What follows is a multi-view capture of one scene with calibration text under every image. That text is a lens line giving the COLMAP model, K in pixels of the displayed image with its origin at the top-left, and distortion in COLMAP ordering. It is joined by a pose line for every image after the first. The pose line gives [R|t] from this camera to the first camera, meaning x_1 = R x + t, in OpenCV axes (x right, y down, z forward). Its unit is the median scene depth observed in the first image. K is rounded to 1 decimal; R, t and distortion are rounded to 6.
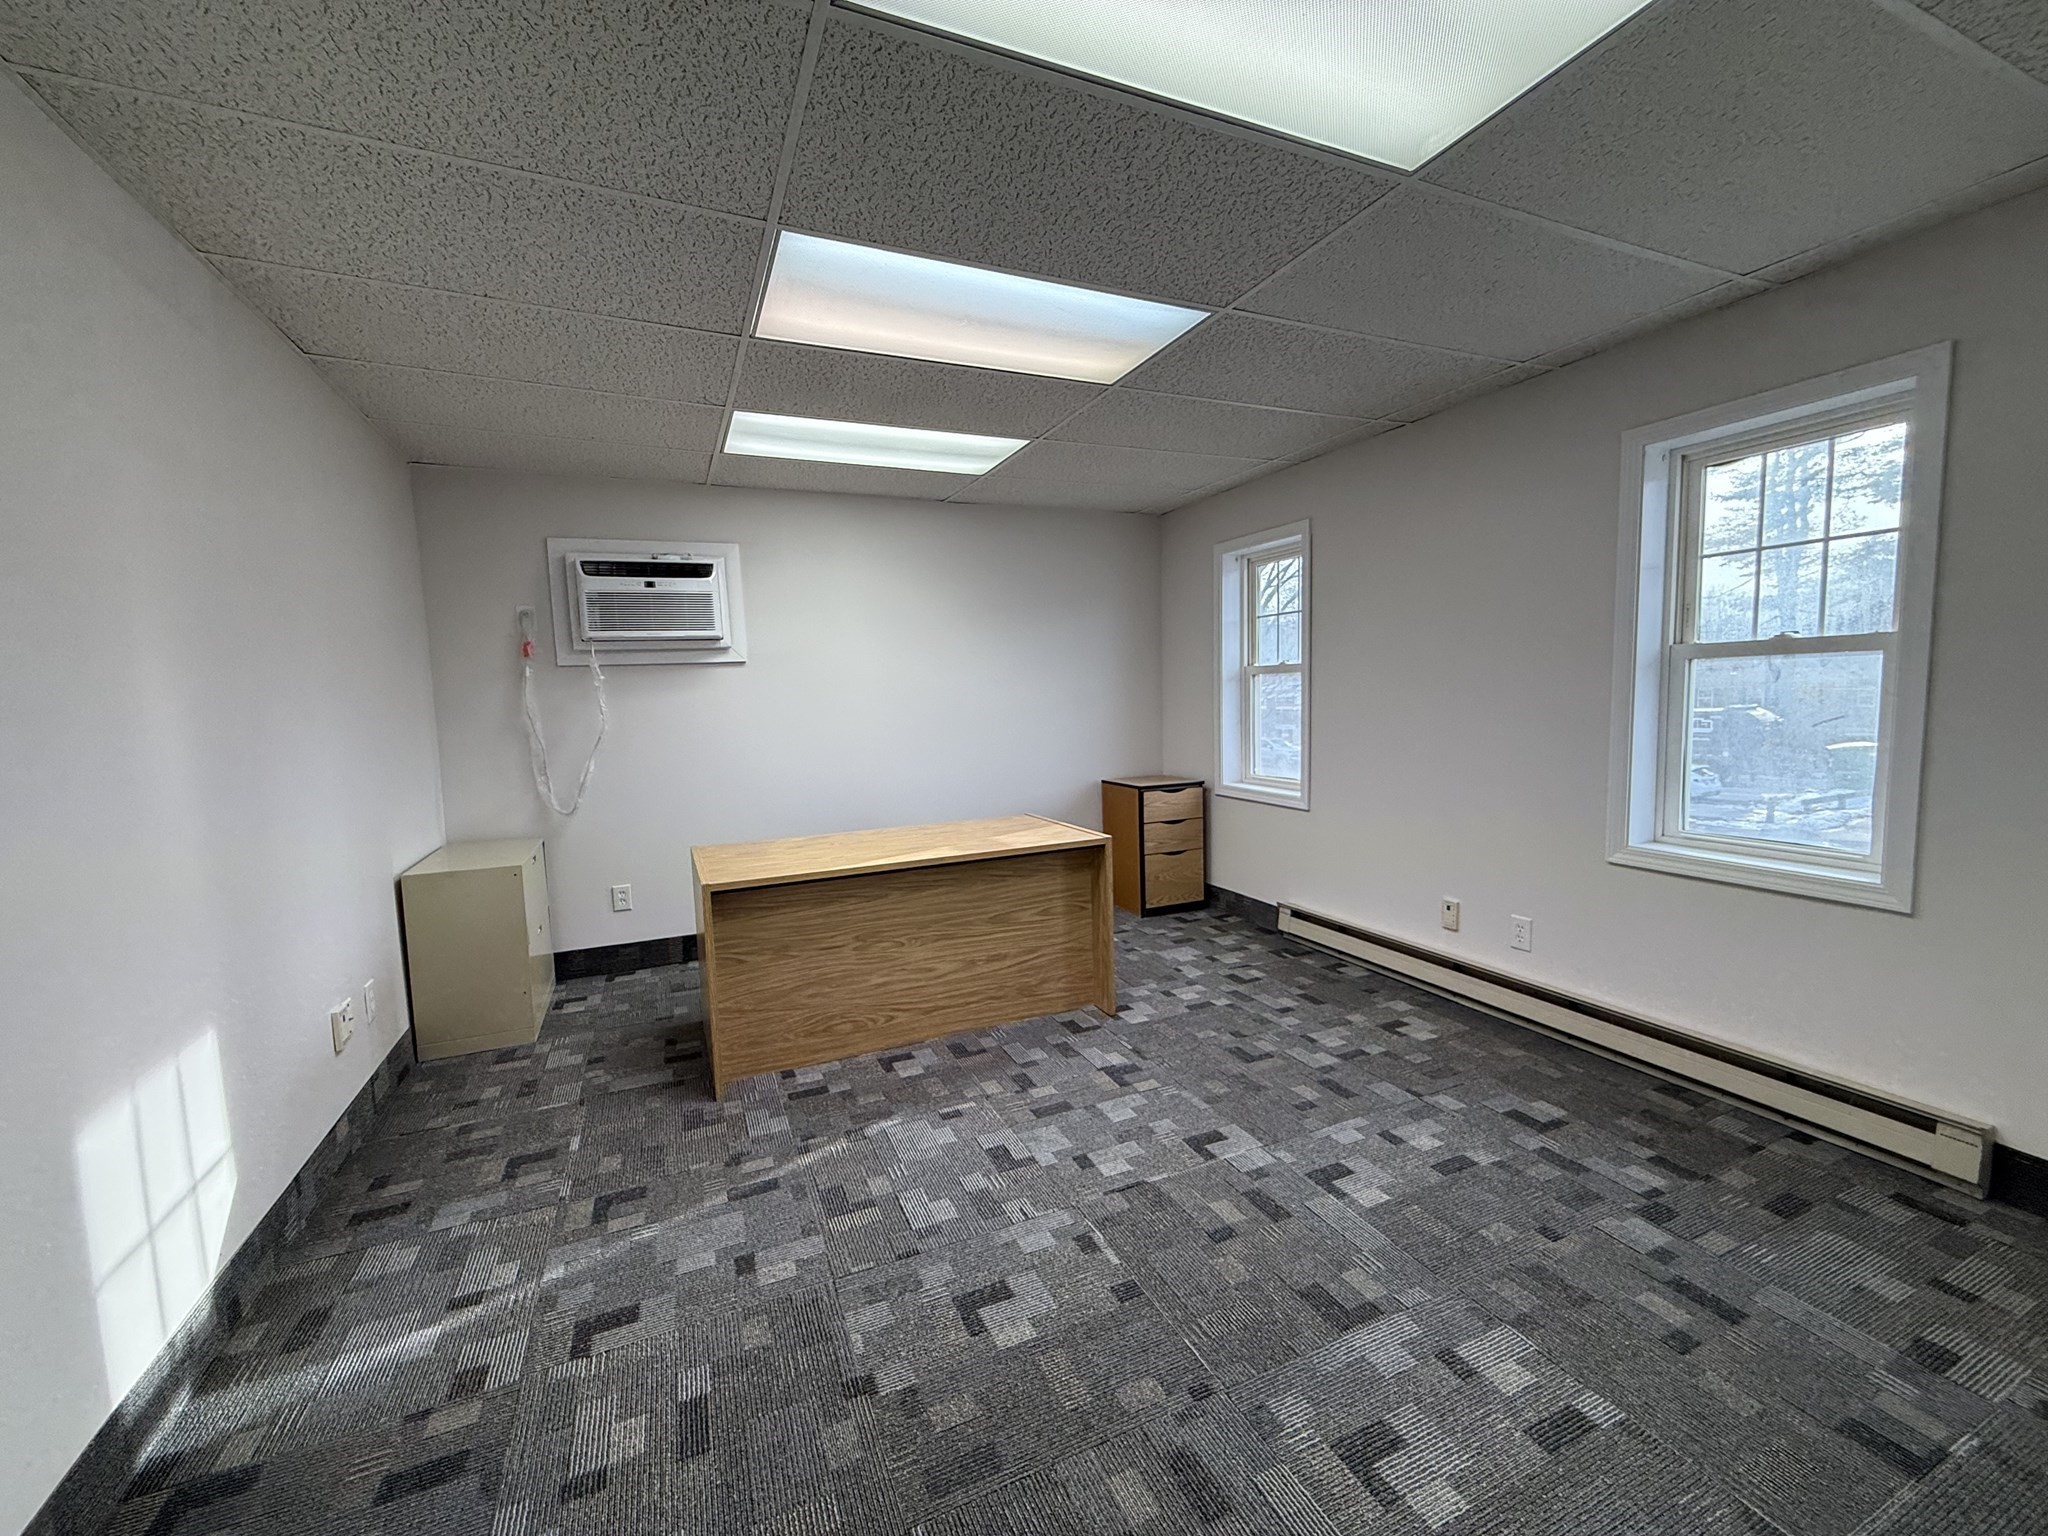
lens RADIAL K [[815.0, 0, 1017.5], [0, 815.0, 772.0], [0, 0, 1]] dist [-0.001784, 0.000071]
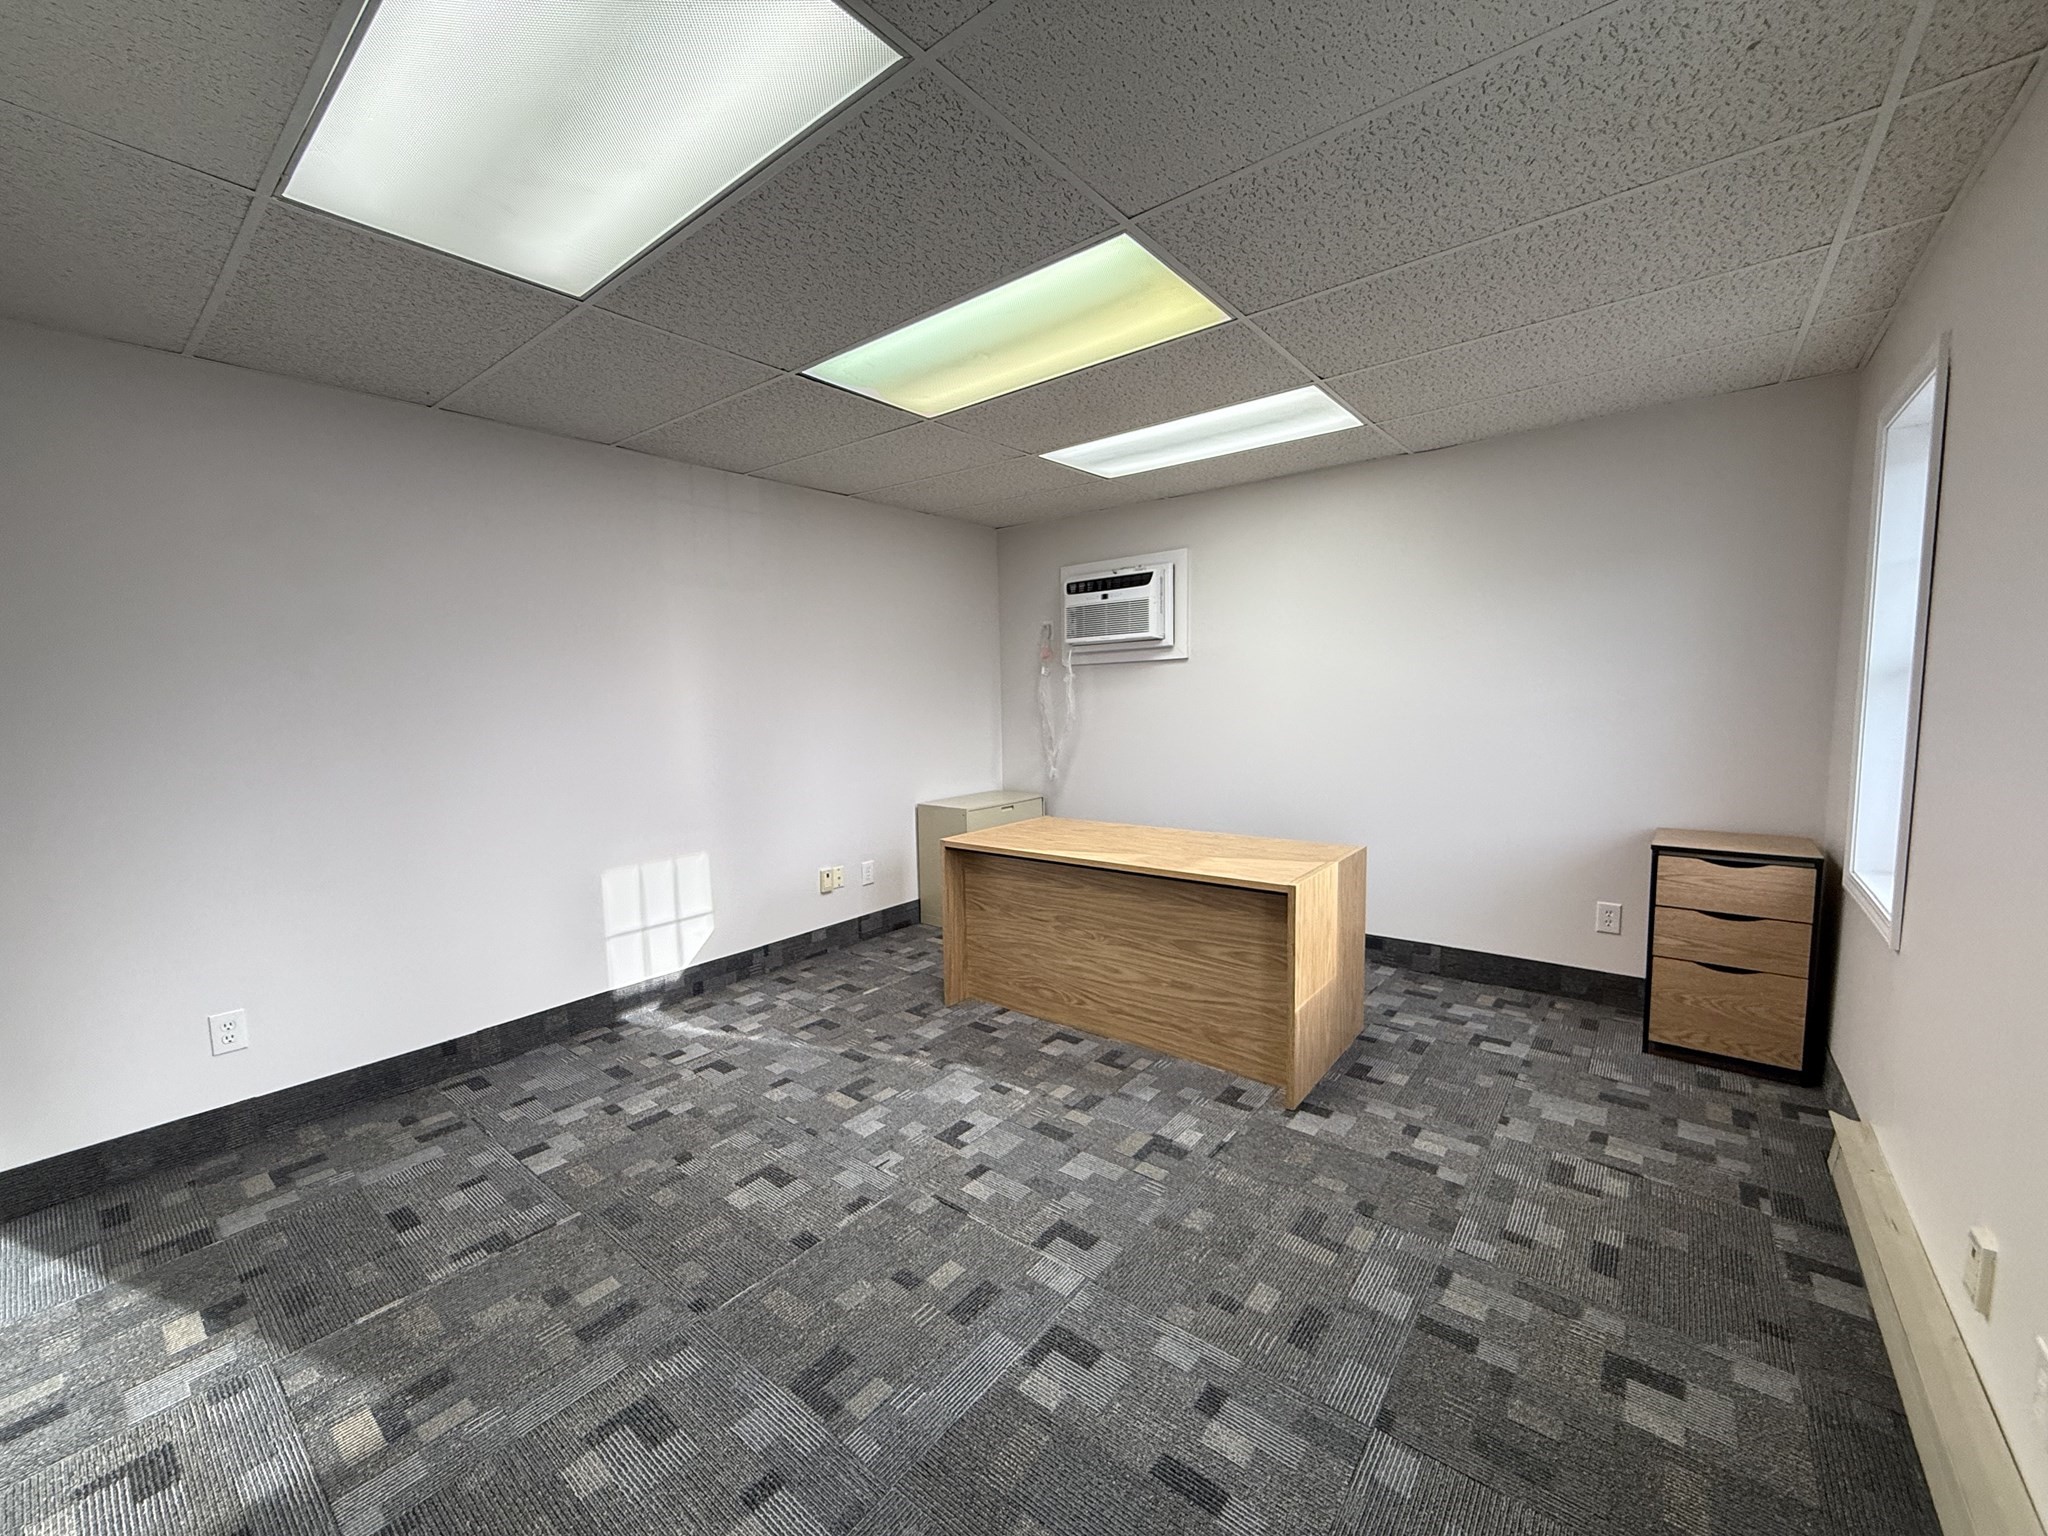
lens RADIAL K [[815.0, 0, 1016.9], [0, 815.0, 772.9], [0, 0, 1]] dist [-0.001784, 0.000071]
pose [[0.461758, 0.108800, -0.880308, 0.860488], [-0.078468, 0.993568, 0.081638, -0.091791], [0.883529, 0.031379, 0.467325, 0.507250]]
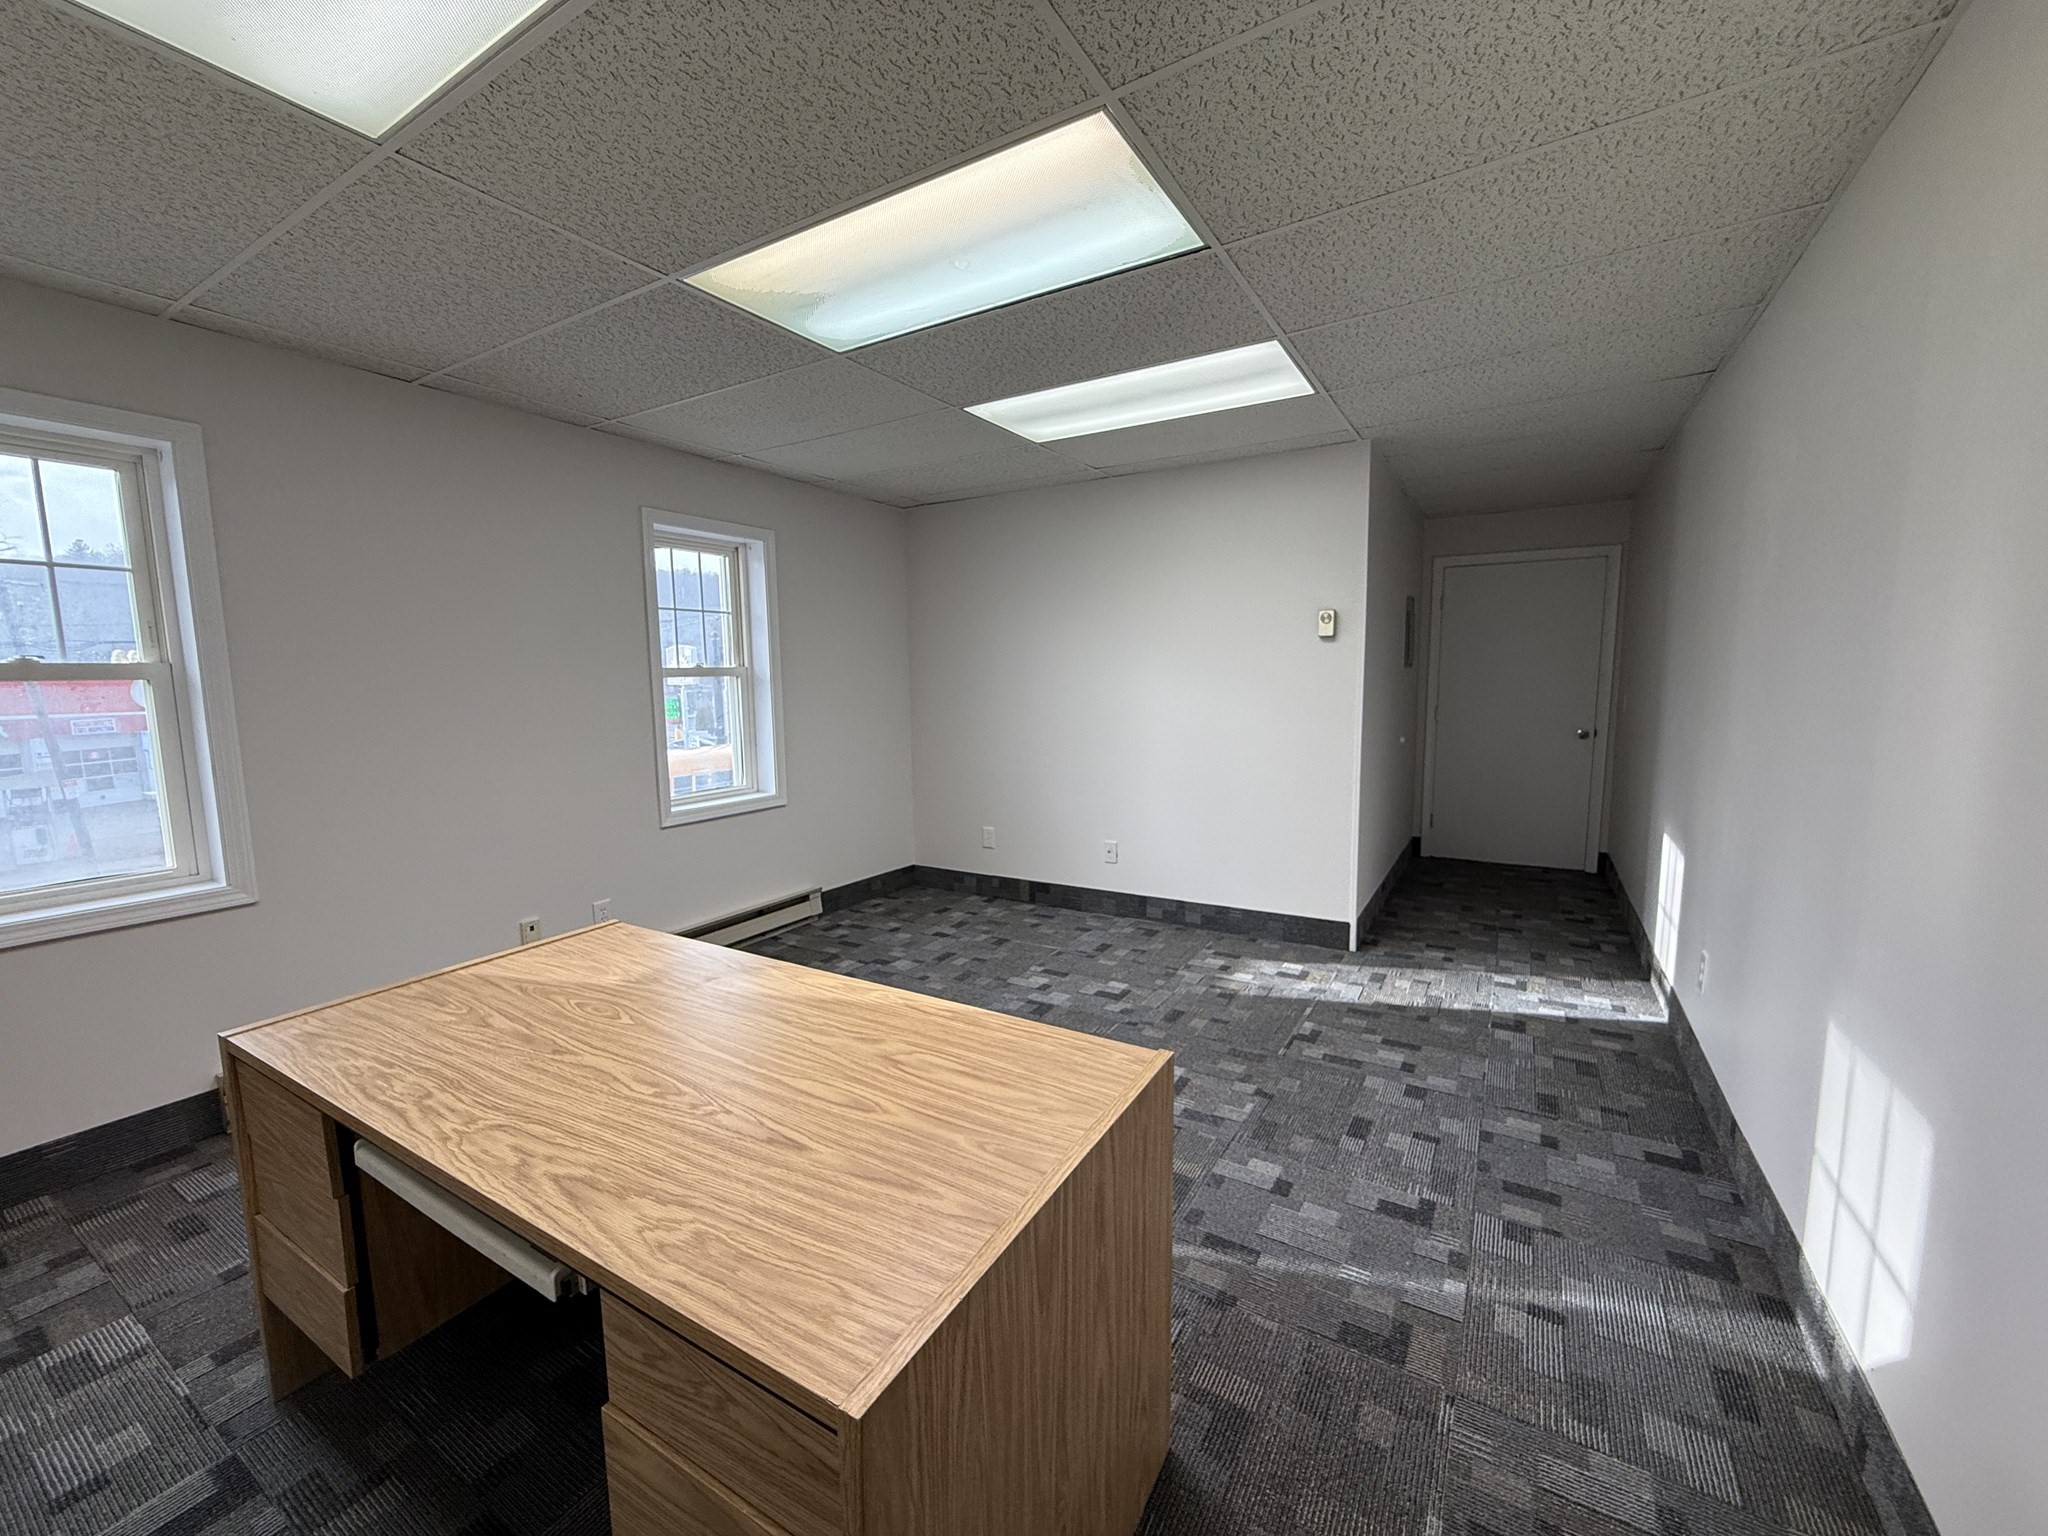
lens RADIAL K [[815.0, 0, 1014.9], [0, 815.0, 766.0], [0, 0, 1]] dist [-0.001784, 0.000071]
pose [[-0.569522, -0.055817, 0.820078, -0.773767], [0.111755, 0.983169, 0.144529, -0.131090], [-0.814343, 0.173960, -0.553699, 1.390430]]
